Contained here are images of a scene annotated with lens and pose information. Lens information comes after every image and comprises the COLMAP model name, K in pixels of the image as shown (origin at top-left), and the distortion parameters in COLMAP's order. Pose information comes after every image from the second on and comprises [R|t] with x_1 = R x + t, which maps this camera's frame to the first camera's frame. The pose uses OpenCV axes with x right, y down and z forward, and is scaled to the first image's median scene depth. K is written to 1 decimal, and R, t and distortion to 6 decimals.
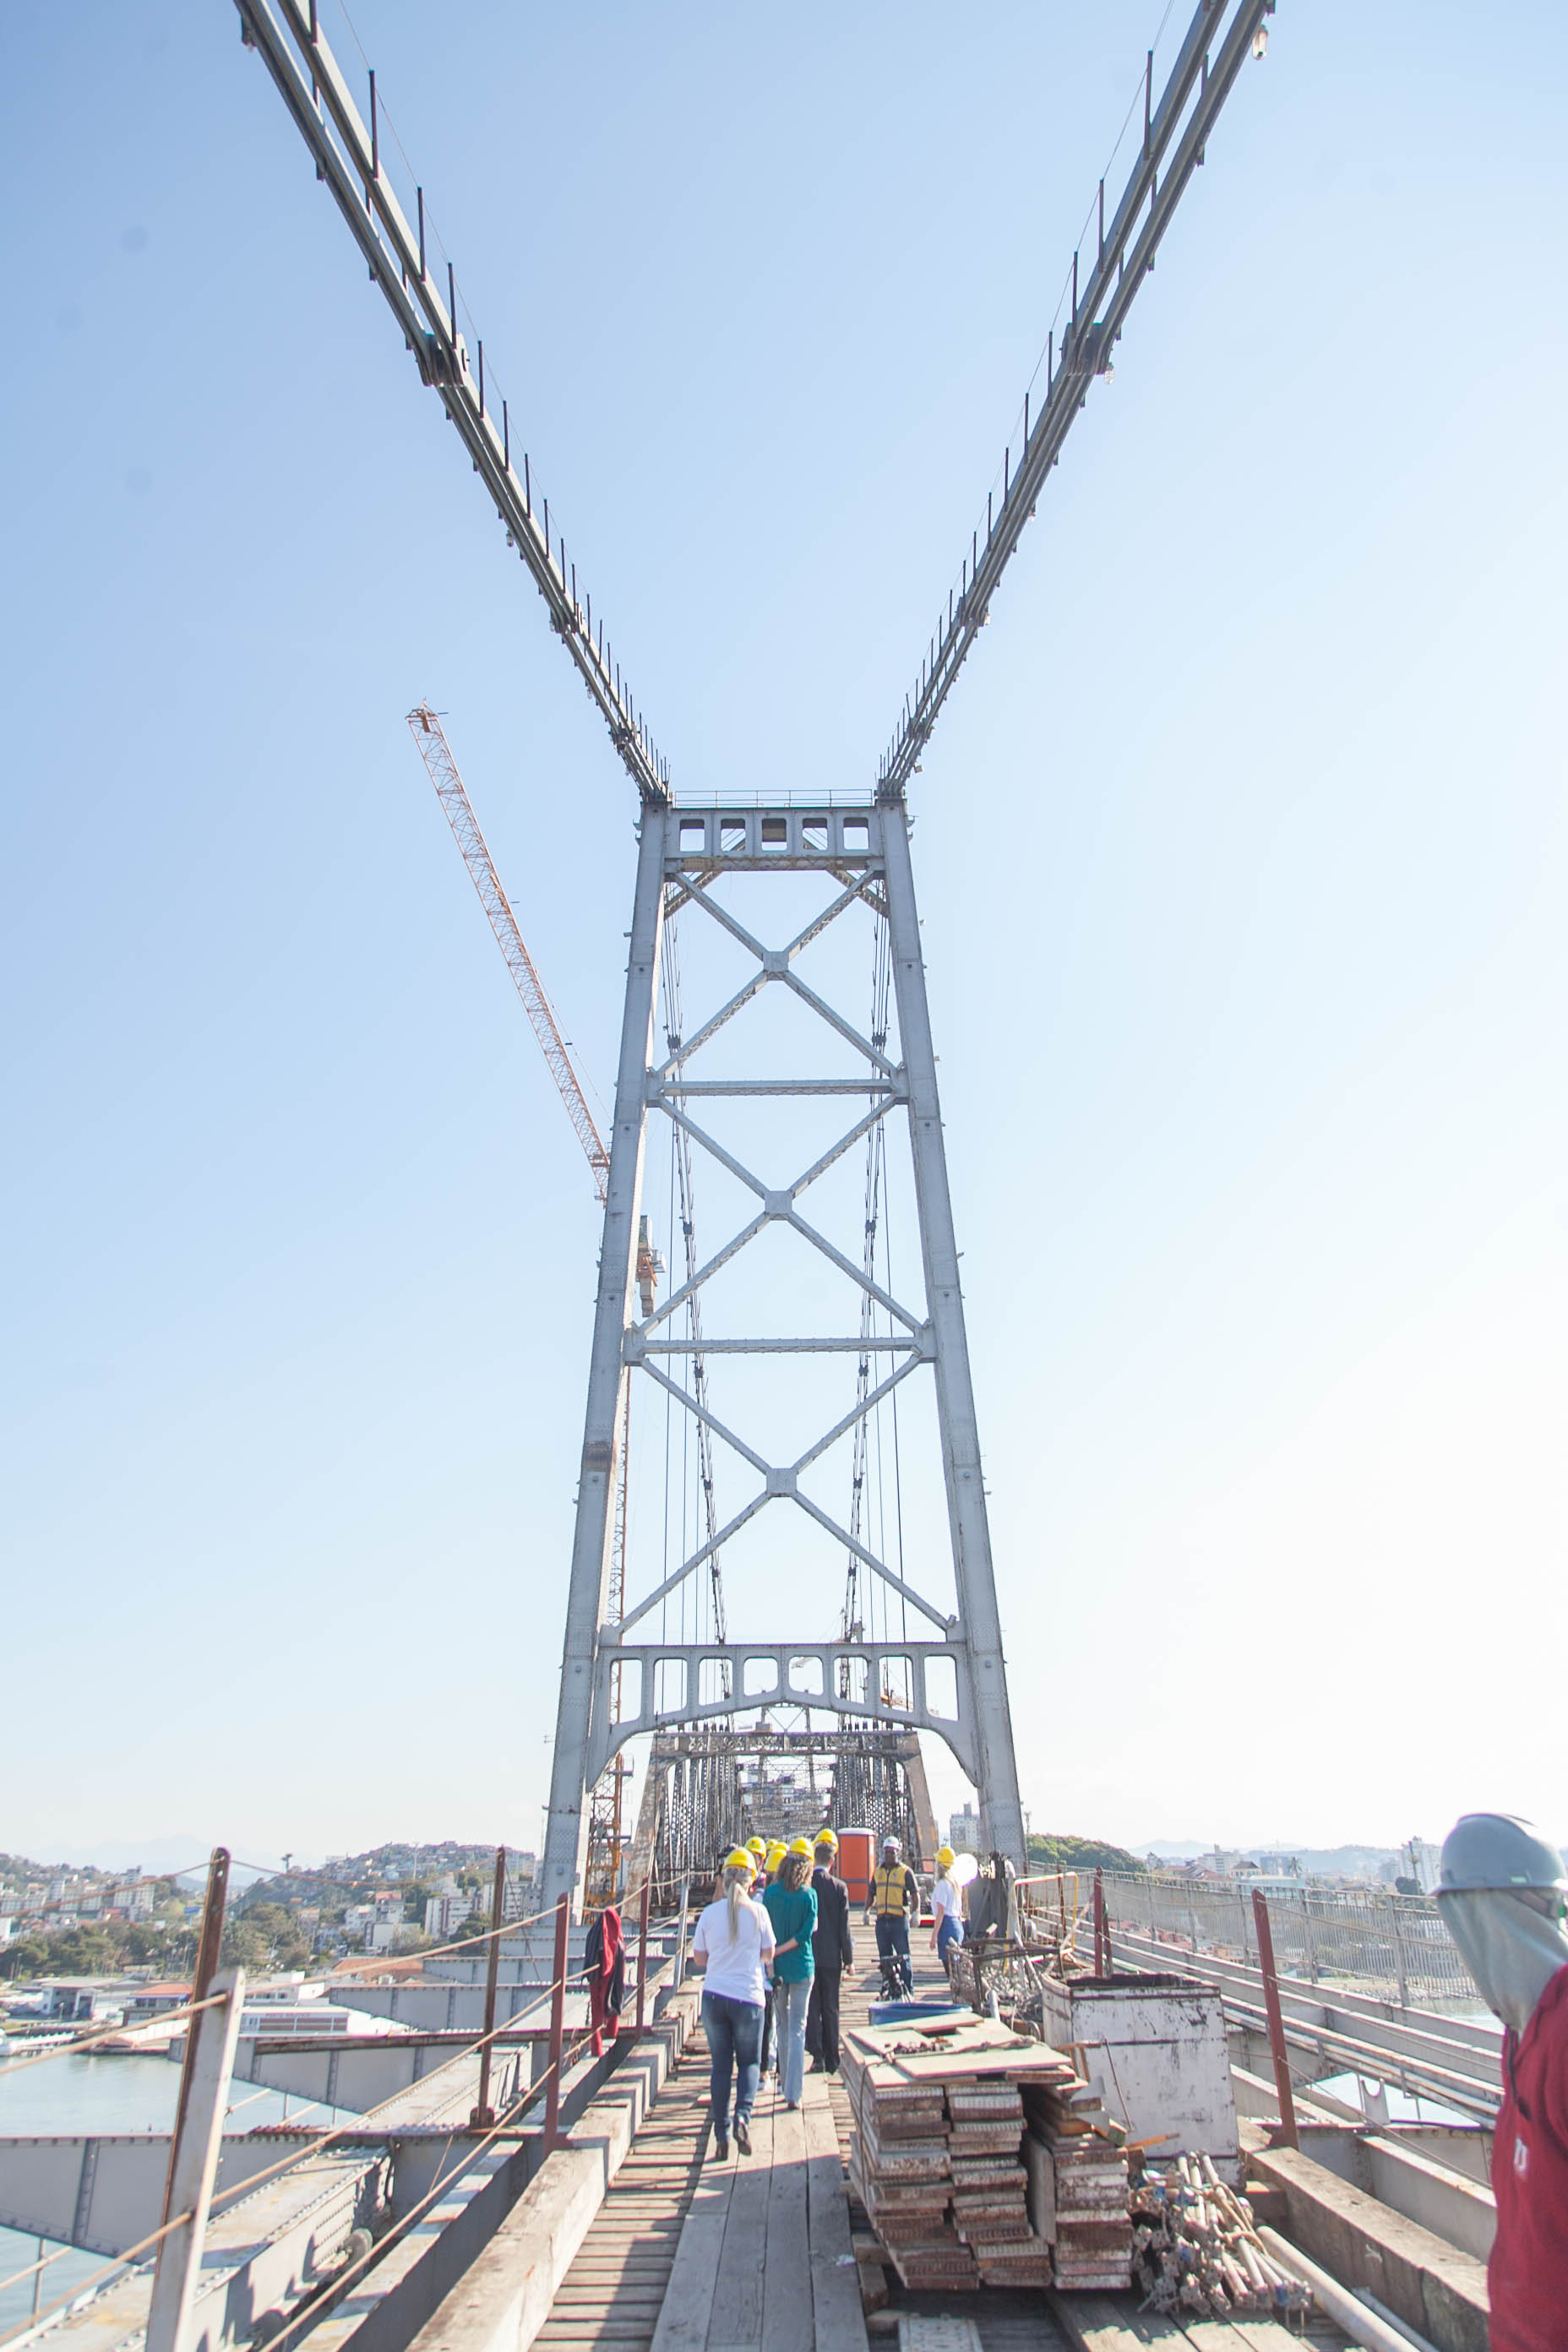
lens RADIAL K [[1576.9, 0, 784.0], [0, 1576.9, 1176.0], [0, 0, 1]] dist [0.019681, 0.001208]
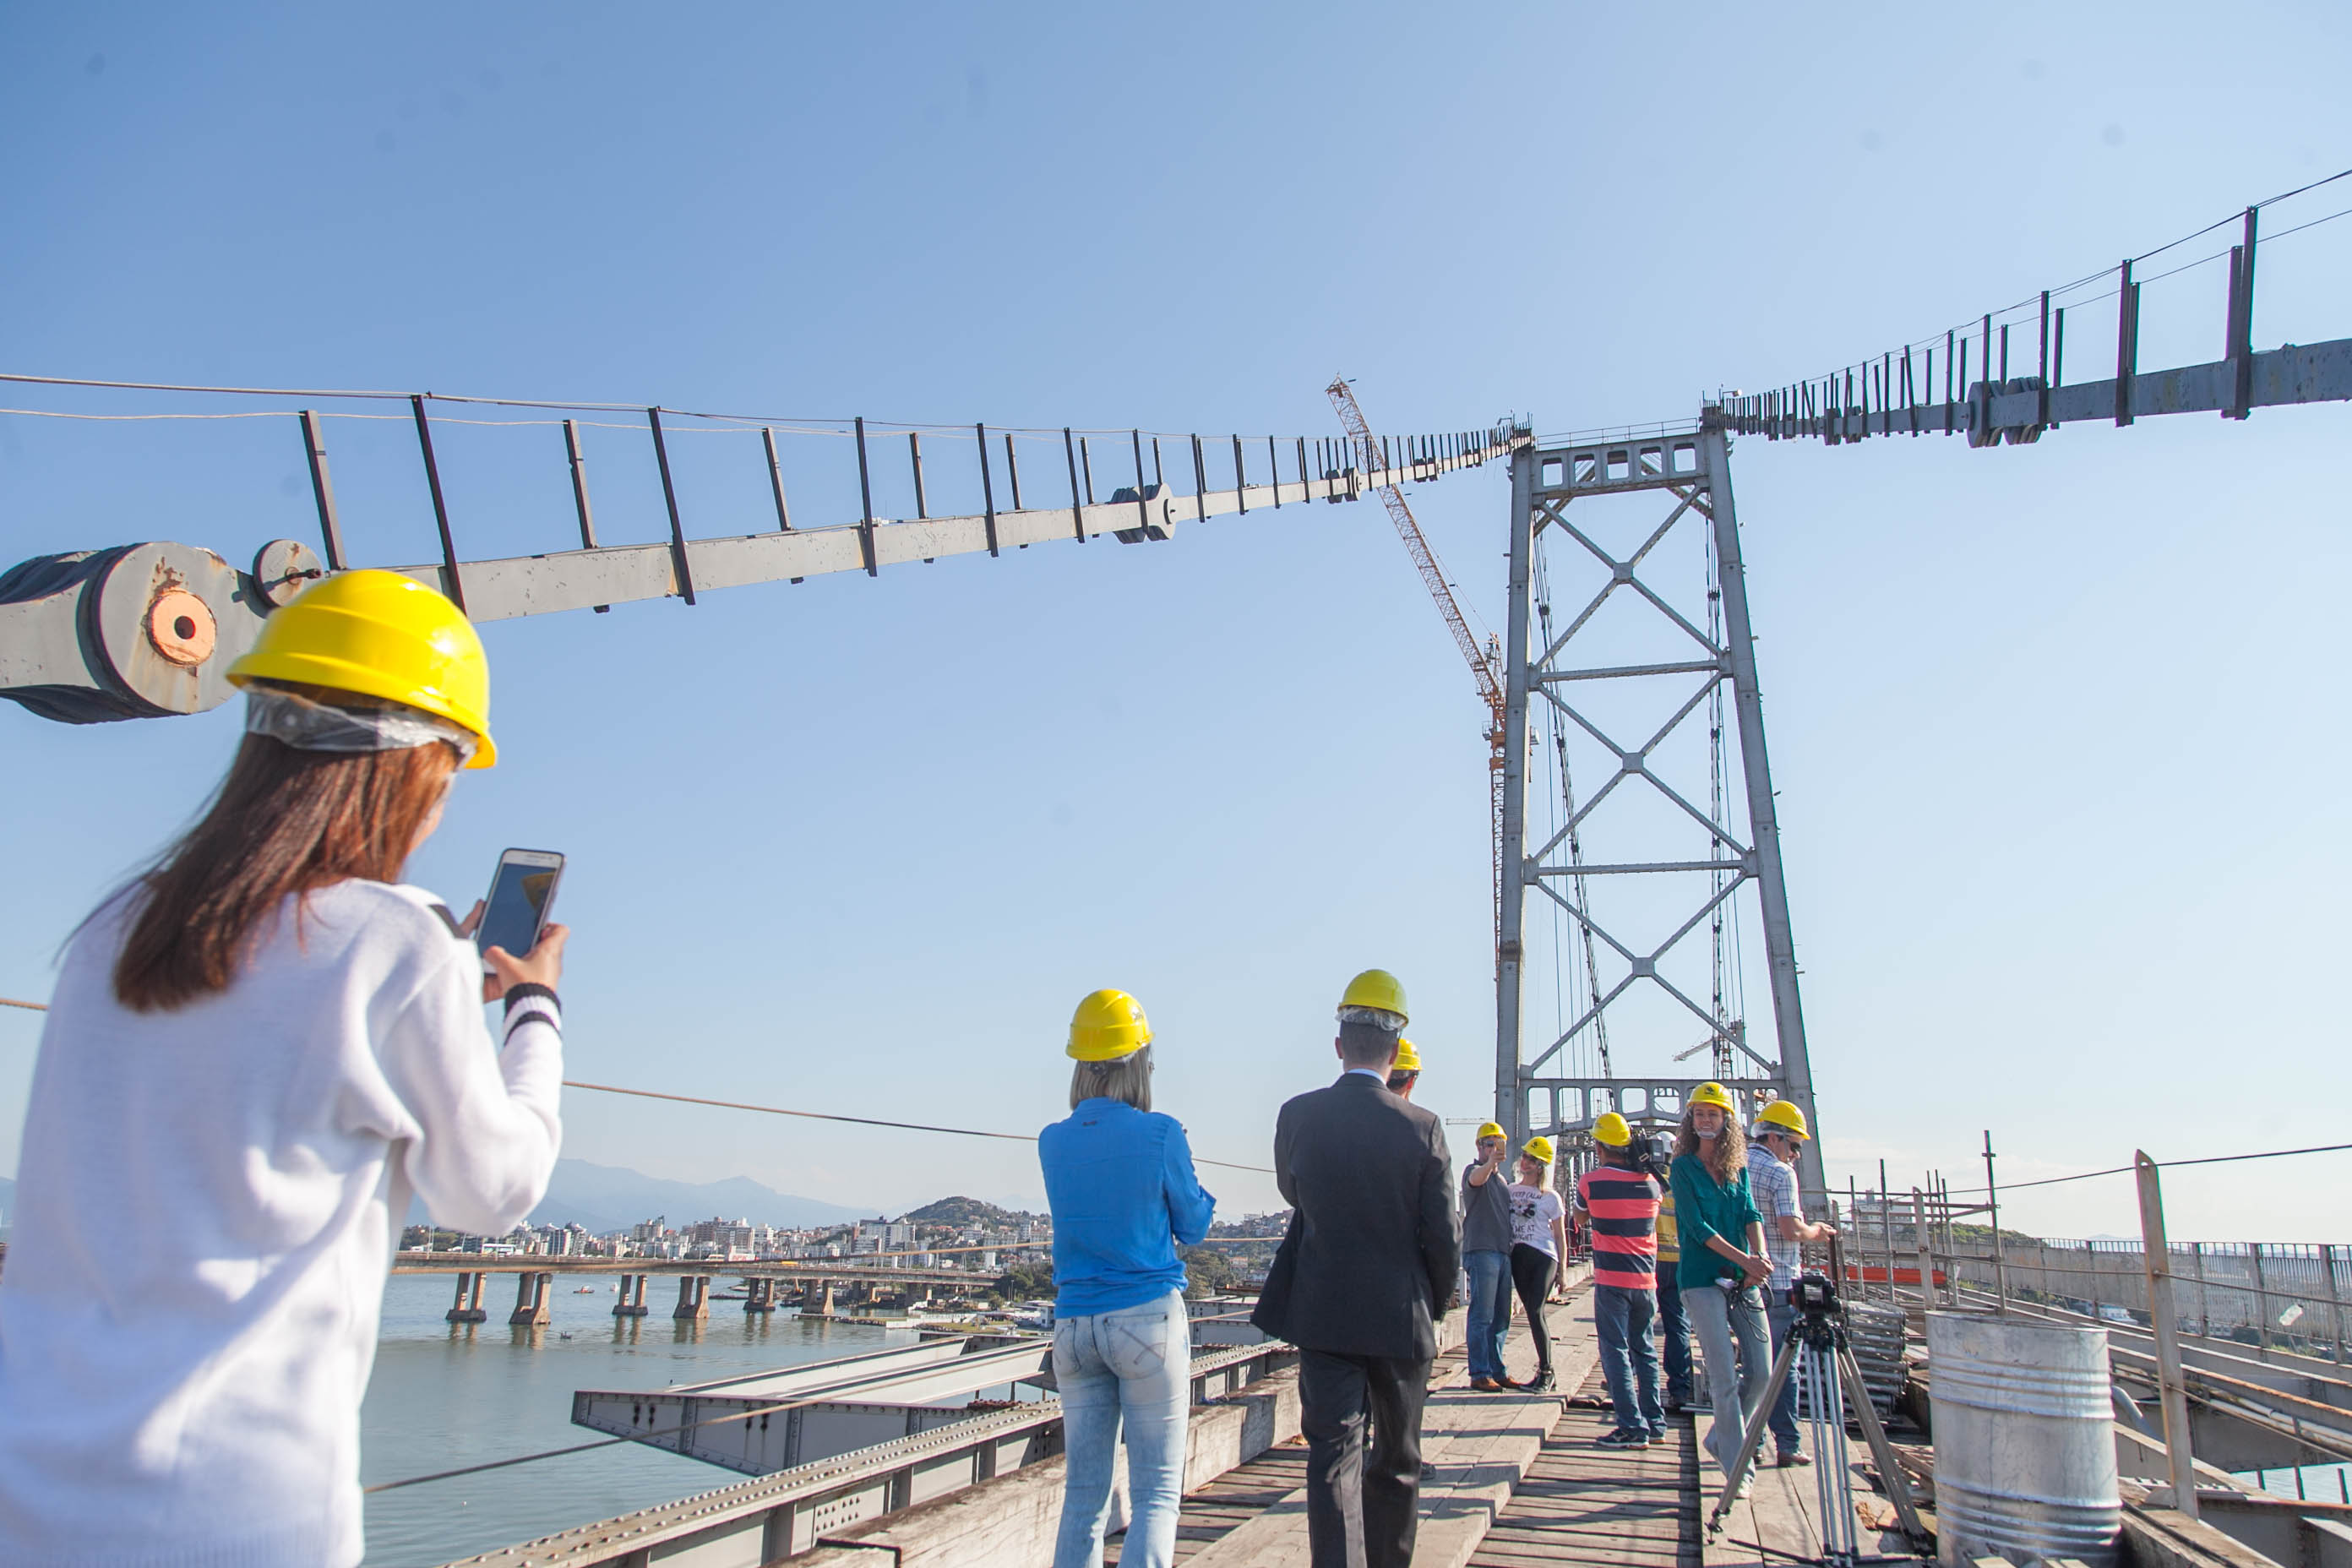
lens RADIAL K [[1576.9, 0, 1176.0], [0, 1576.9, 784.0], [0, 0, 1]] dist [0.019681, 0.001208]
pose [[0.955443, -0.041440, -0.292252, 0.016508], [0.080275, 0.989258, 0.122165, -0.155717], [0.284050, -0.140182, 0.948507, -0.389910]]
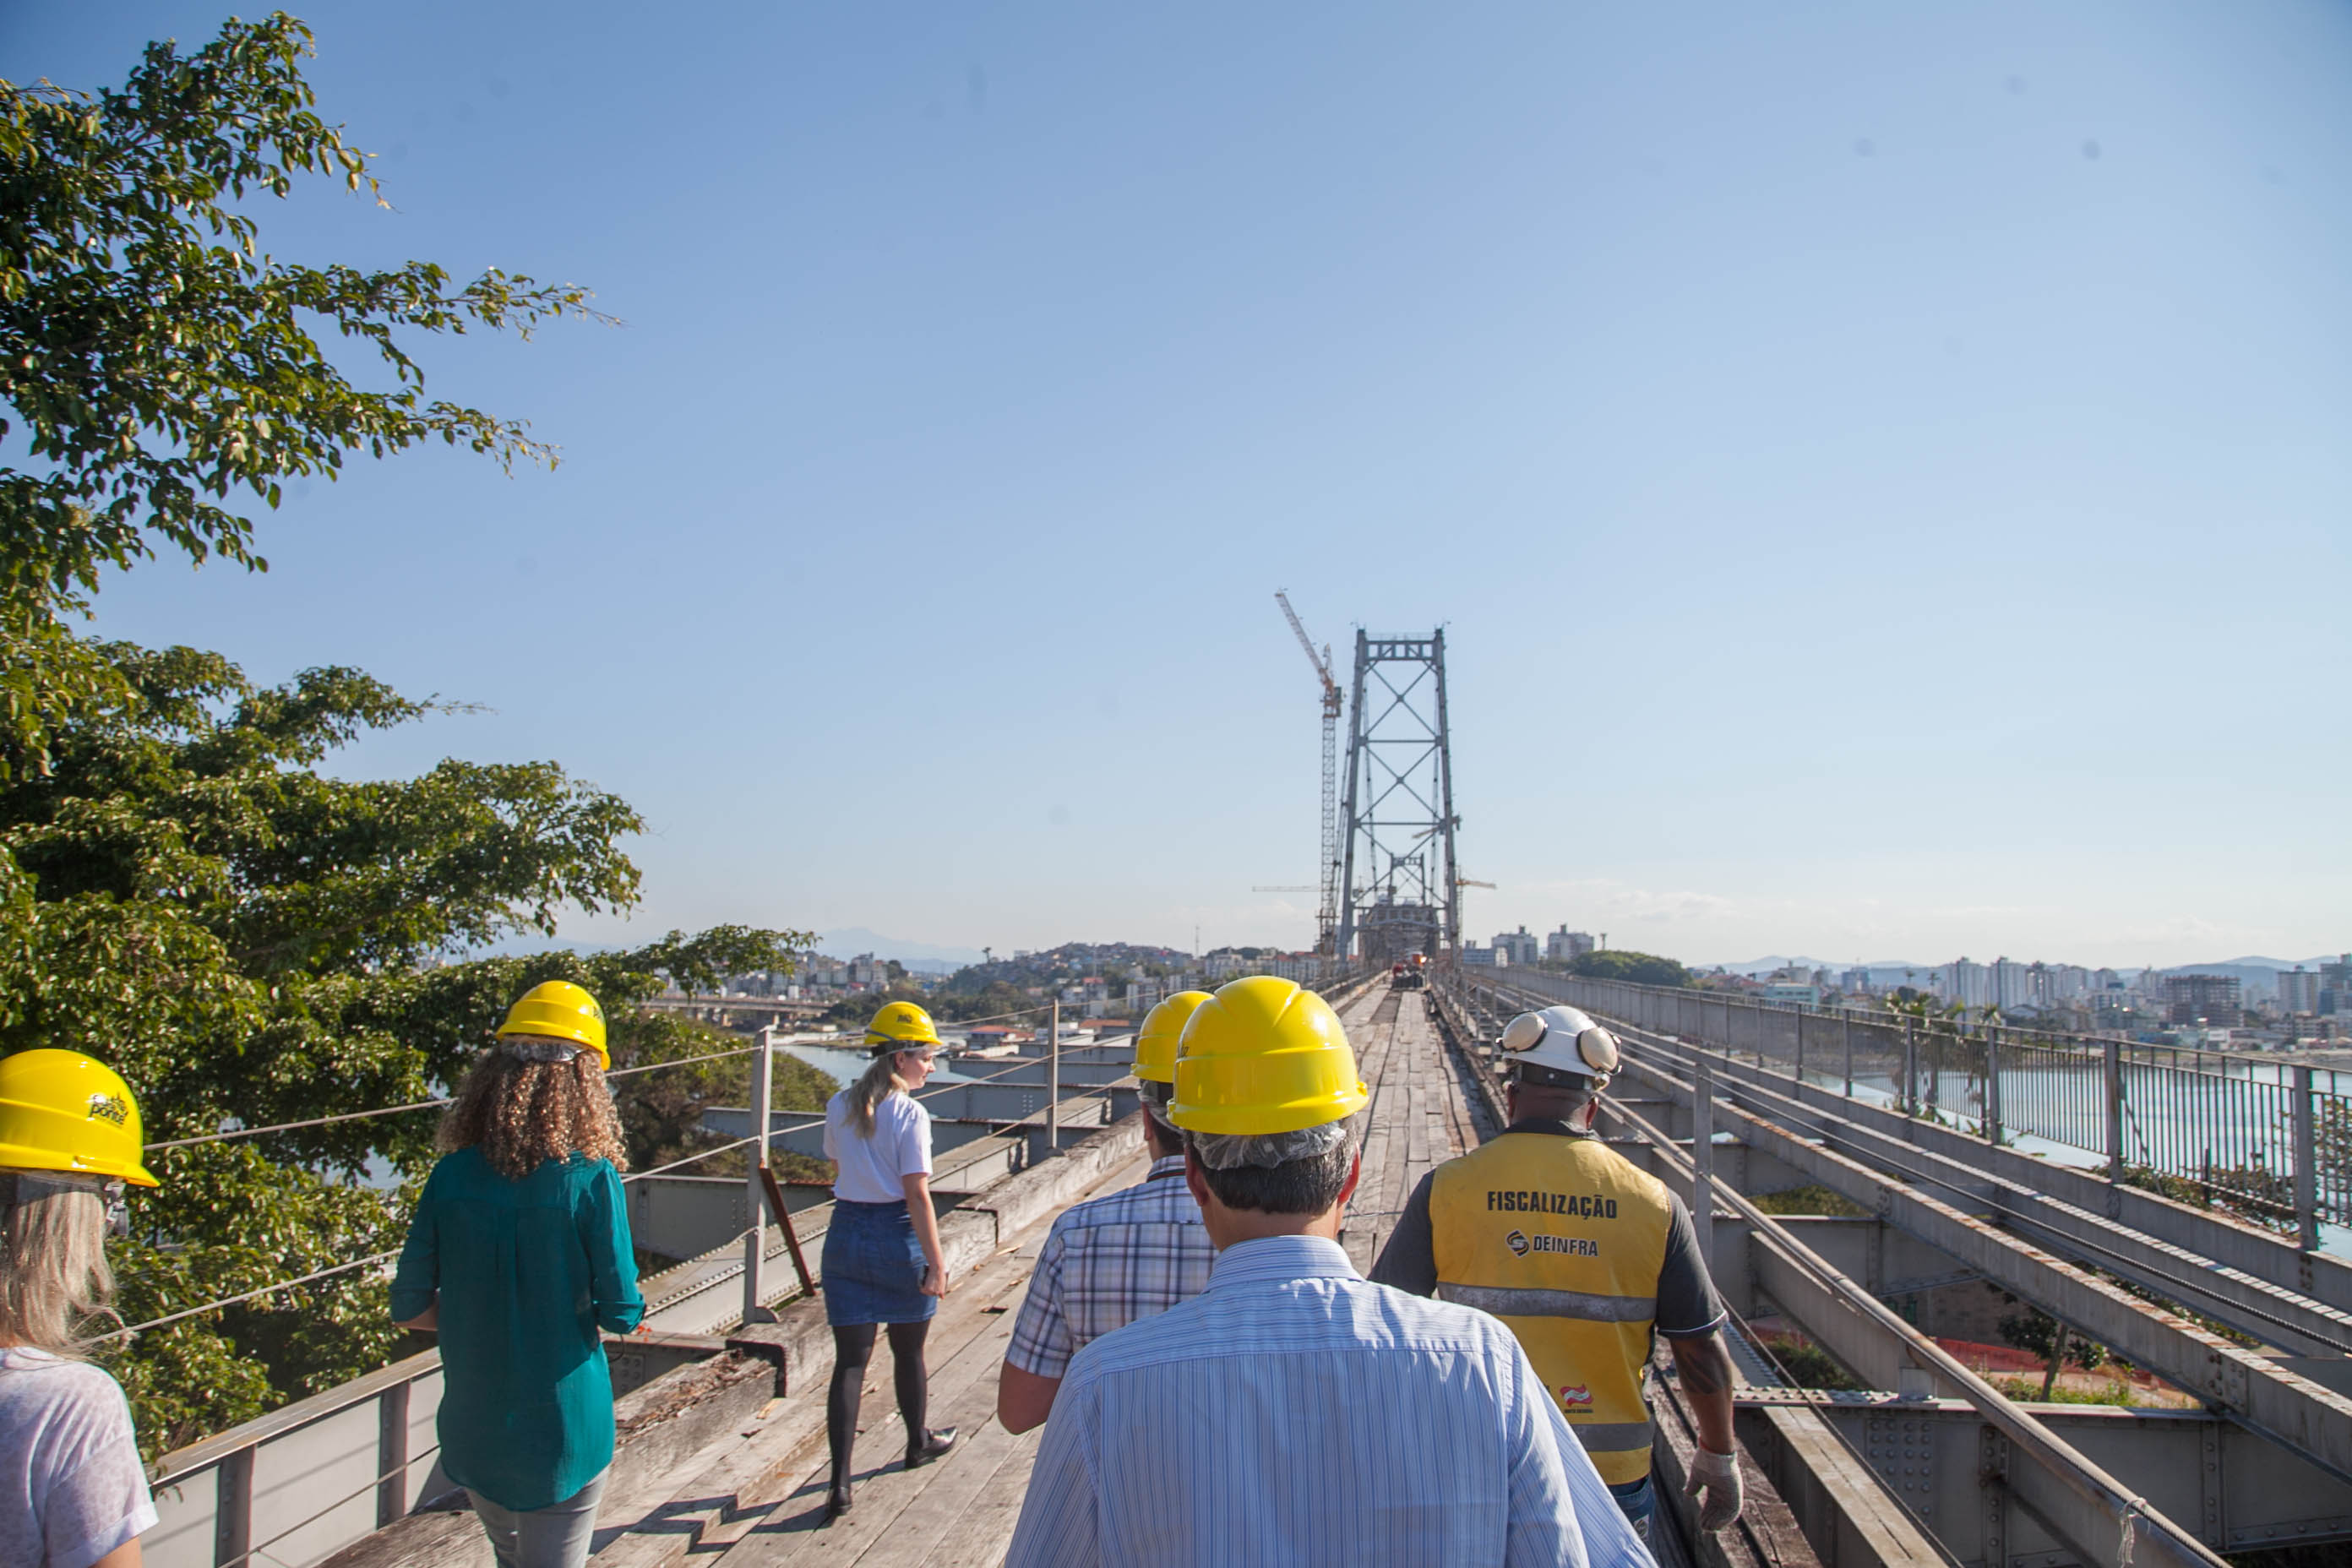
lens RADIAL K [[1664.3, 0, 1176.0], [0, 1664.3, 784.0], [0, 0, 1]] dist [-0.112524, 0.083192]
pose [[0.990108, 0.013776, -0.139627, 0.017028], [0.028179, 0.955365, 0.294080, -0.992855], [0.137446, -0.295105, 0.945527, -2.331170]]
